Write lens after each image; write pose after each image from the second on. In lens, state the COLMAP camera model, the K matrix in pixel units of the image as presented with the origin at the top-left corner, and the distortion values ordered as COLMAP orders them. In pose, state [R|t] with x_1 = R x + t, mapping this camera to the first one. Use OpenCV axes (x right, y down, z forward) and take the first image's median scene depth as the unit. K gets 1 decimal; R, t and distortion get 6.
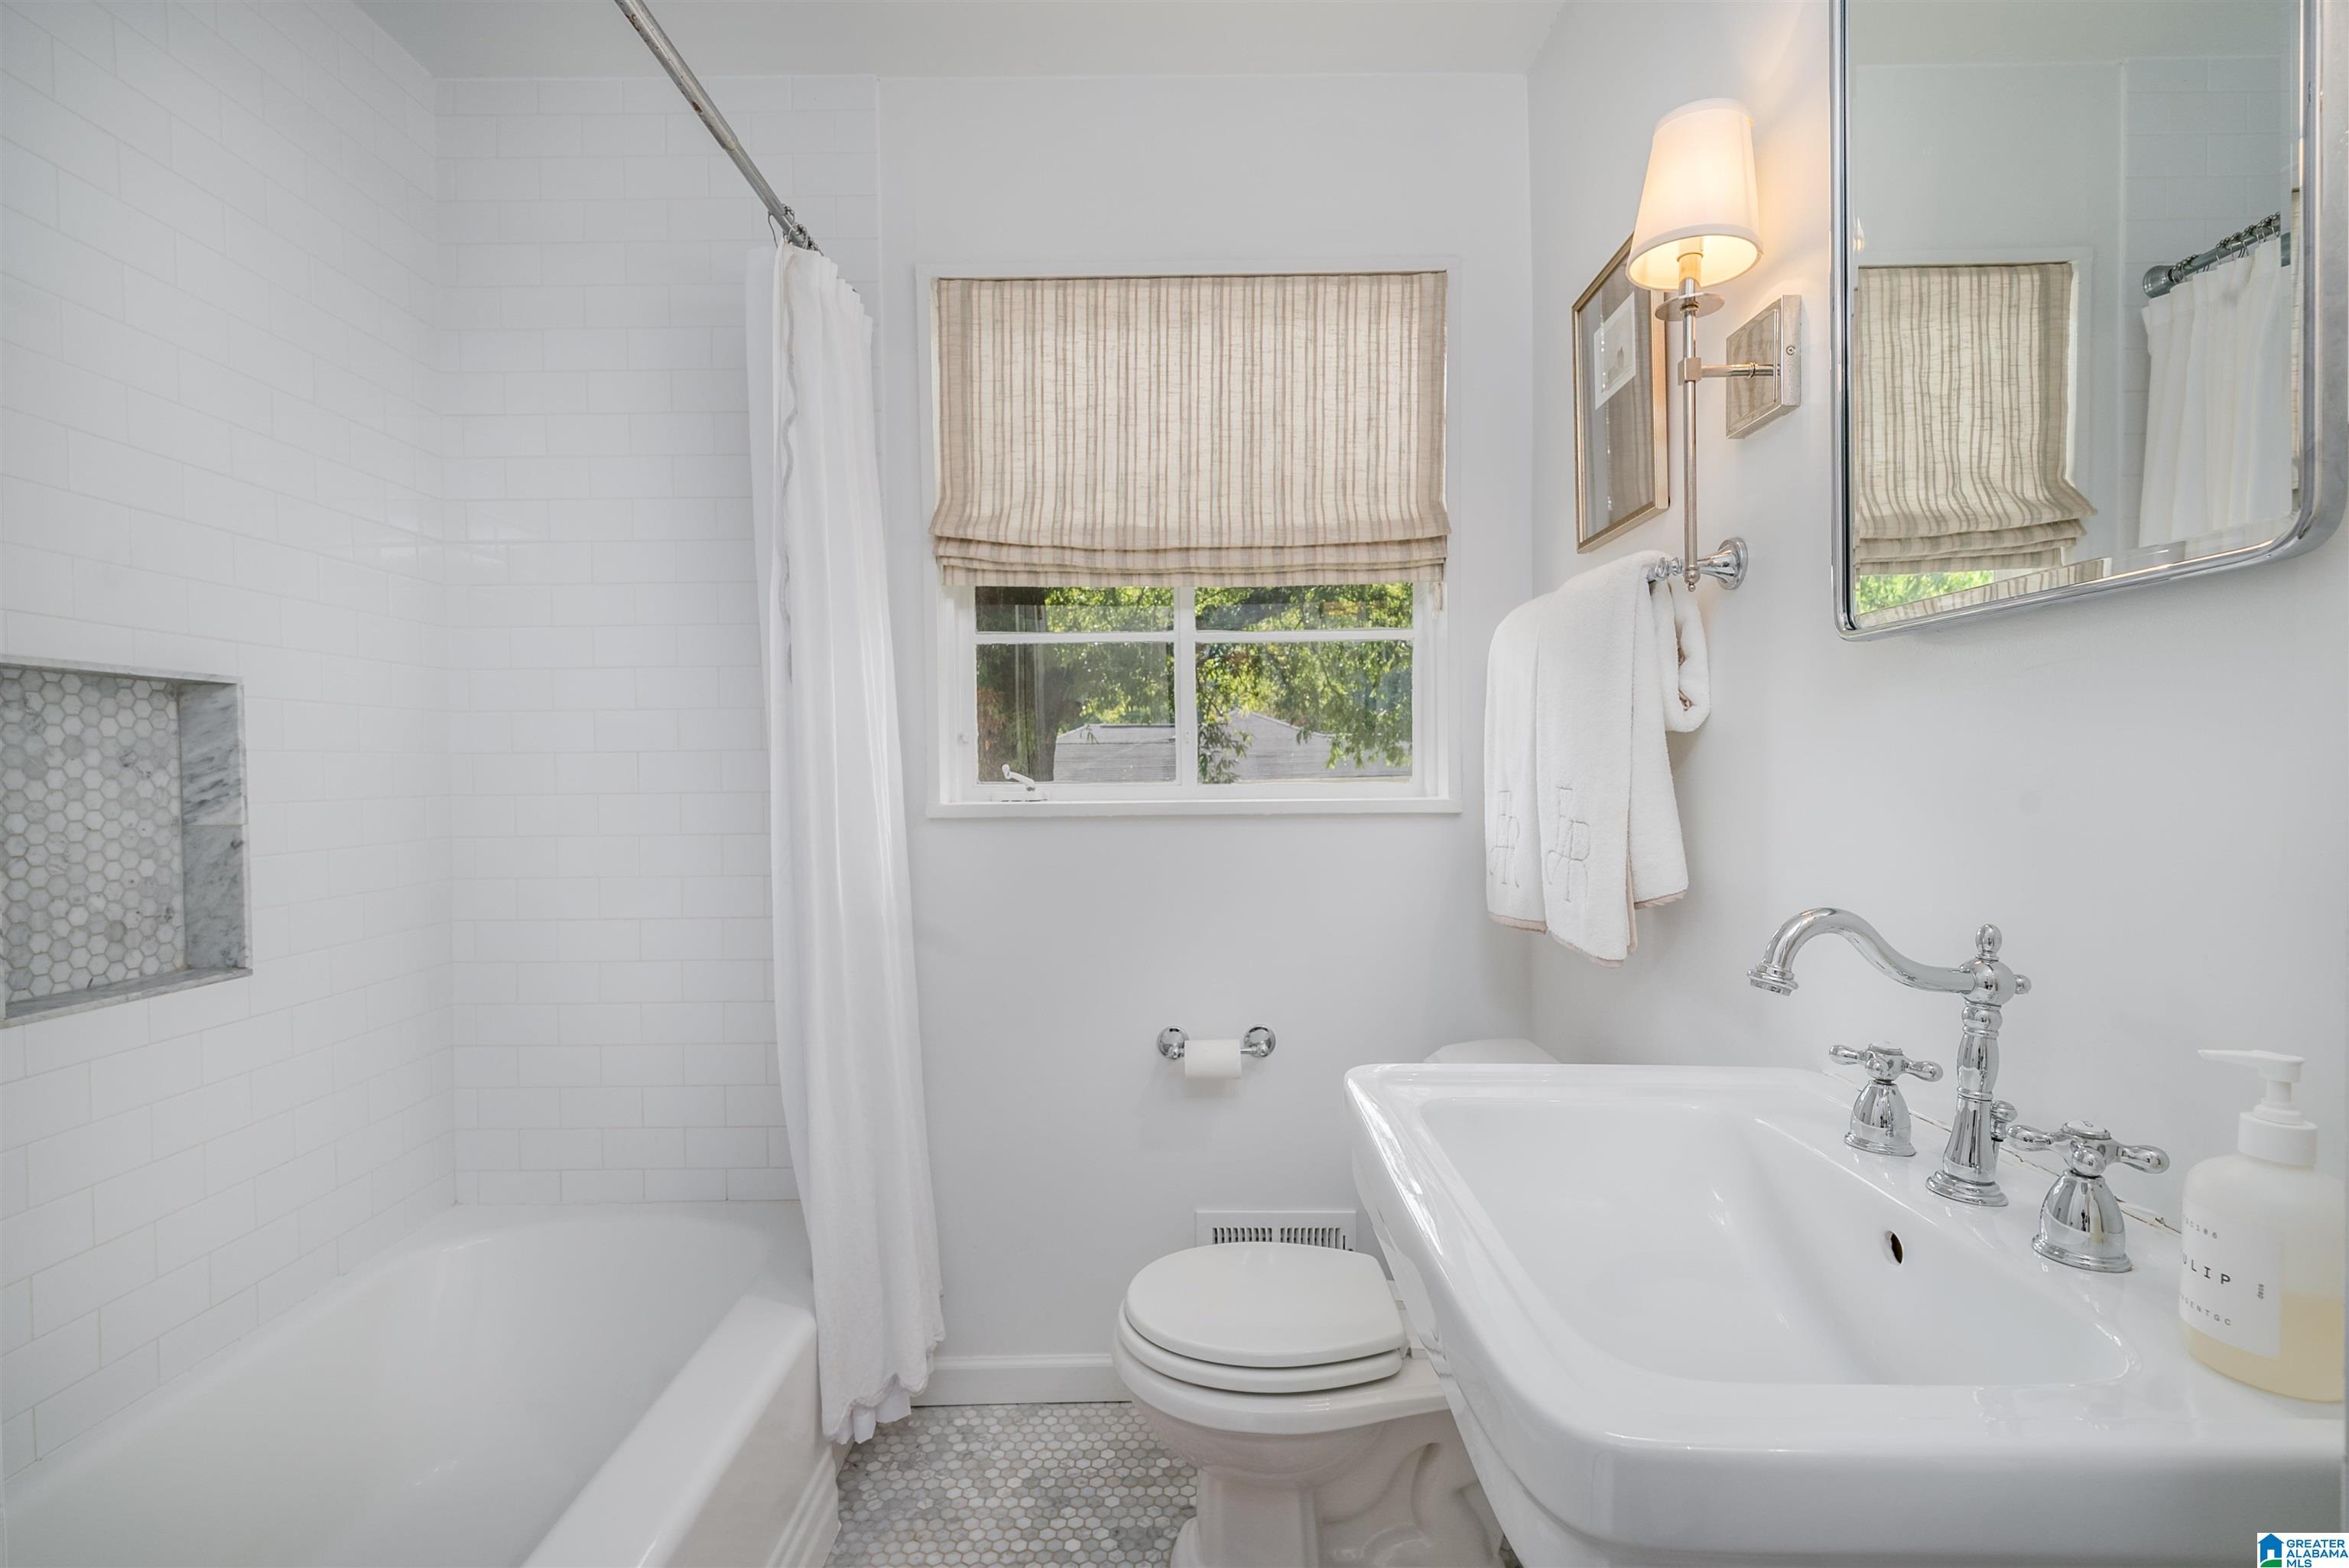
lens RADIAL K [[1076.8, 0, 1174.2], [0, 1076.8, 782.9], [0, 0, 1]] dist [-0.001165, 0.000021]
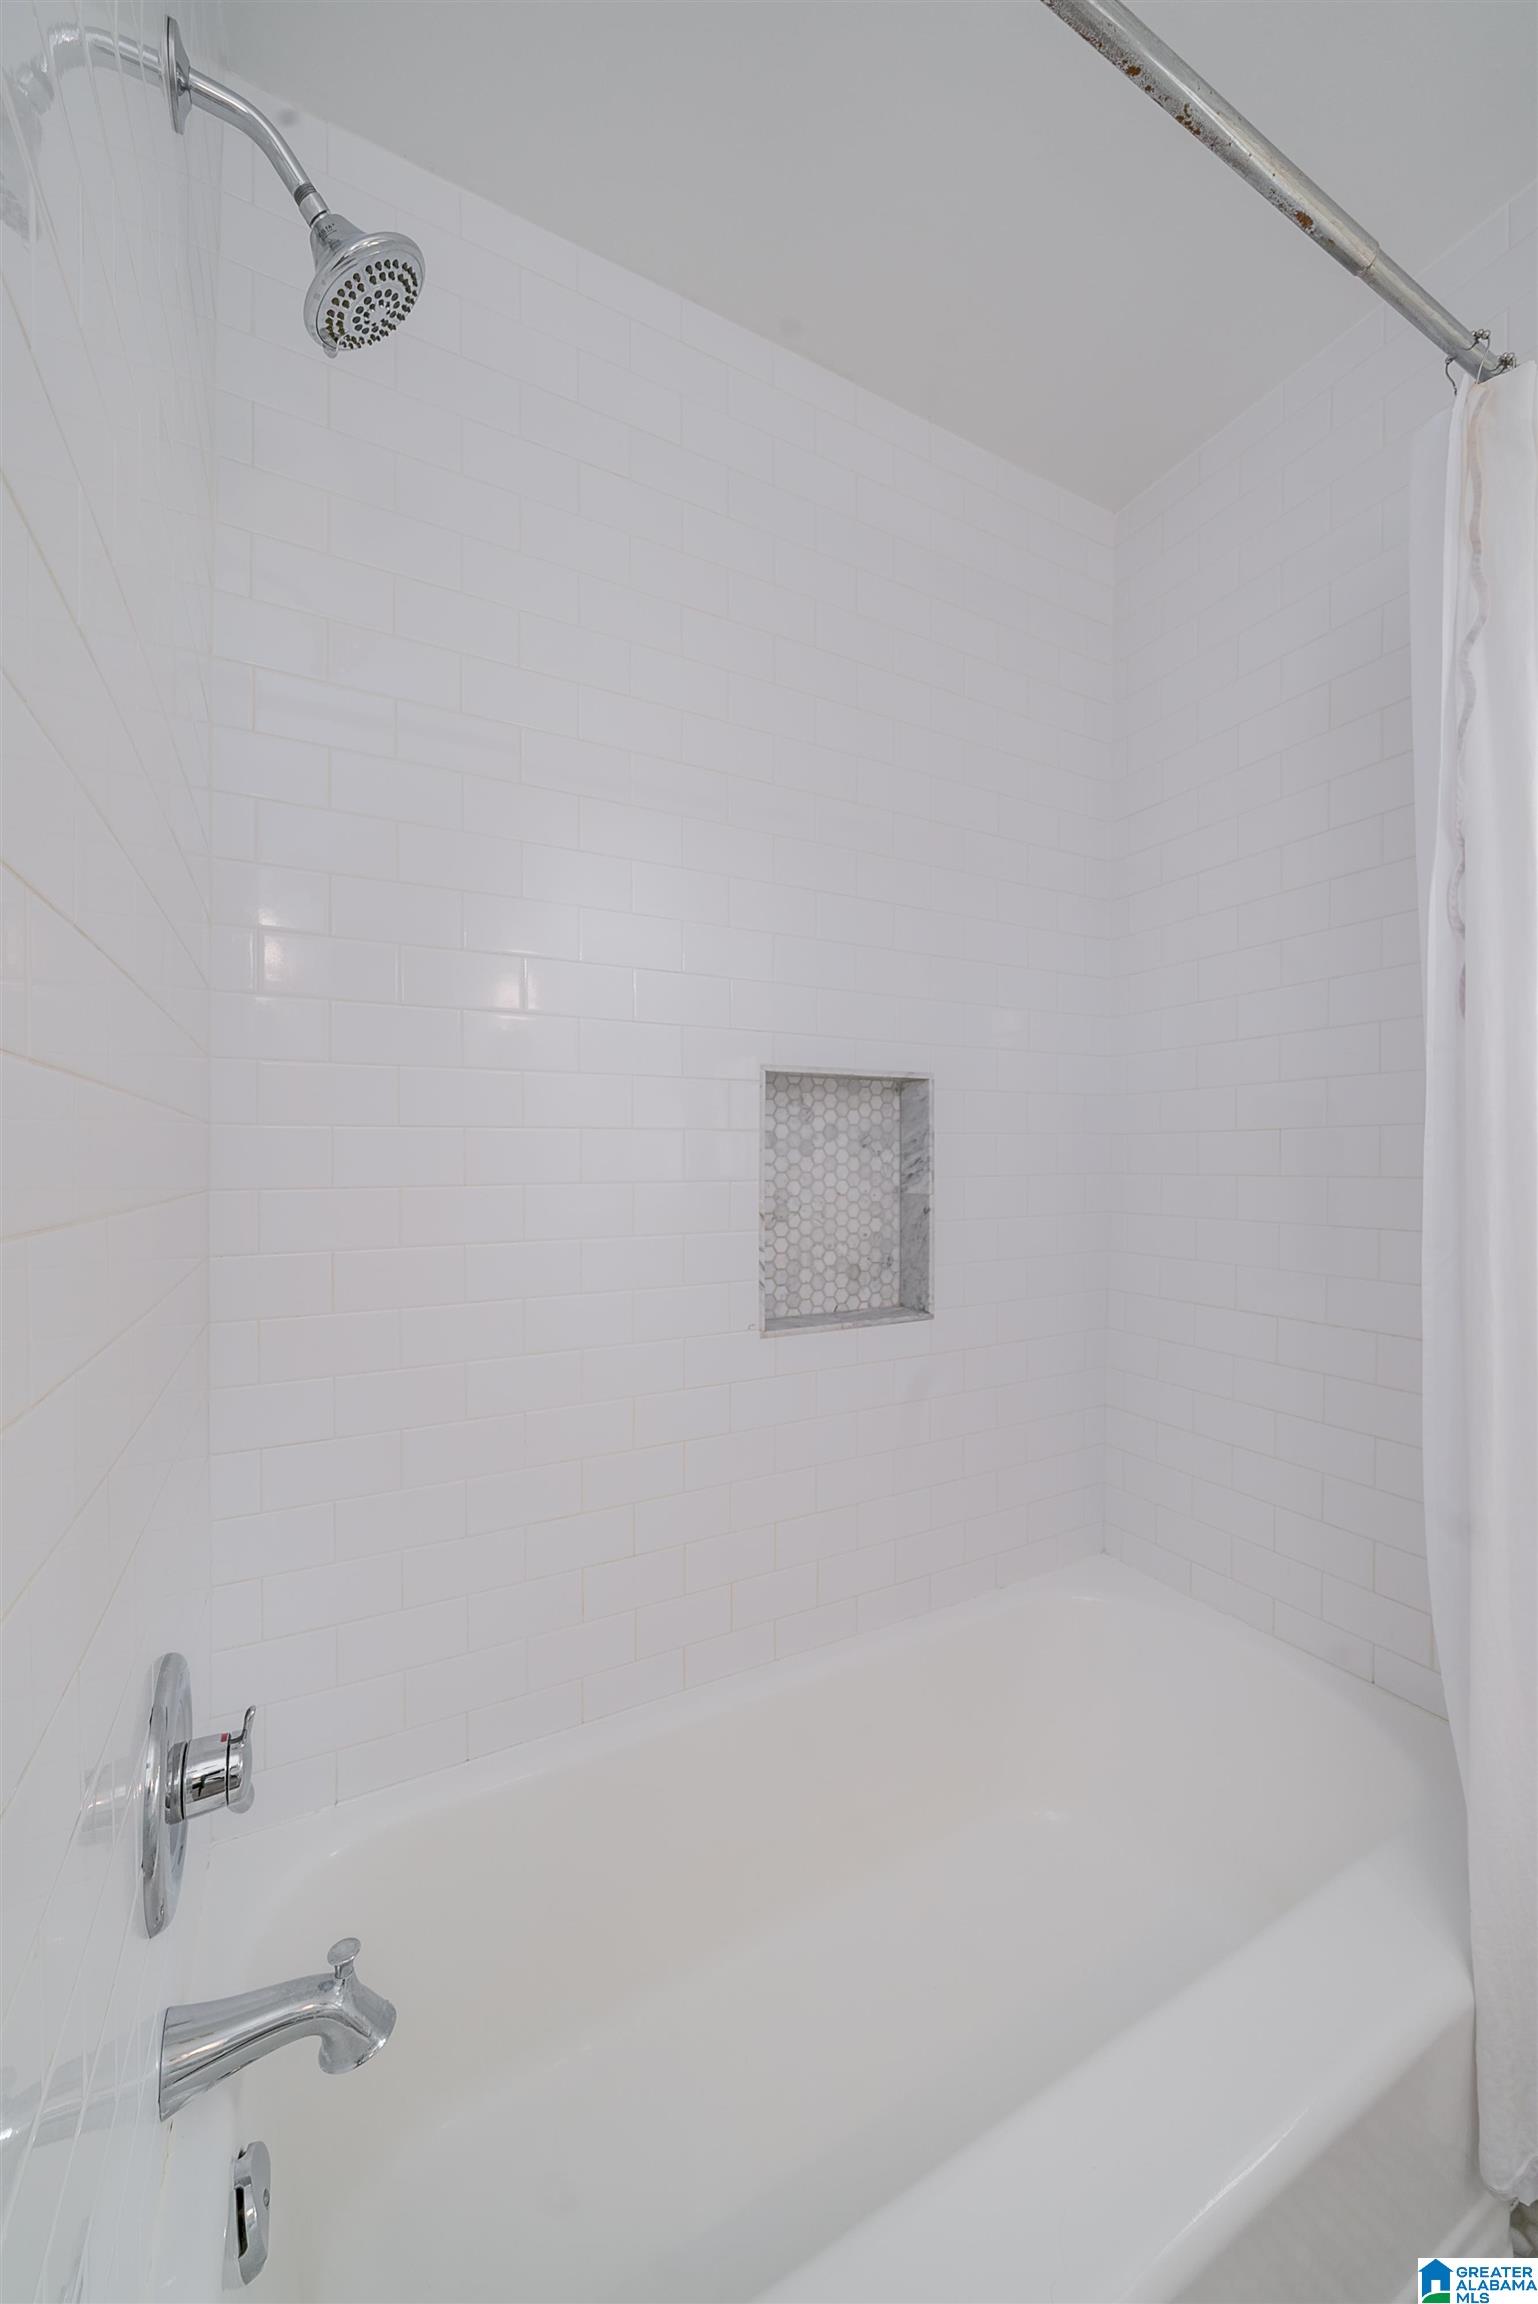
lens RADIAL K [[883.9, 0, 771.9], [0, 883.9, 1170.2], [0, 0, 1]] dist [-0.001695, 0.000074]
pose [[0.487412, 0.017440, -0.872998, -0.086869], [-0.010178, 0.999846, 0.014291, -0.000947], [0.873113, 0.001919, 0.487515, 0.375812]]
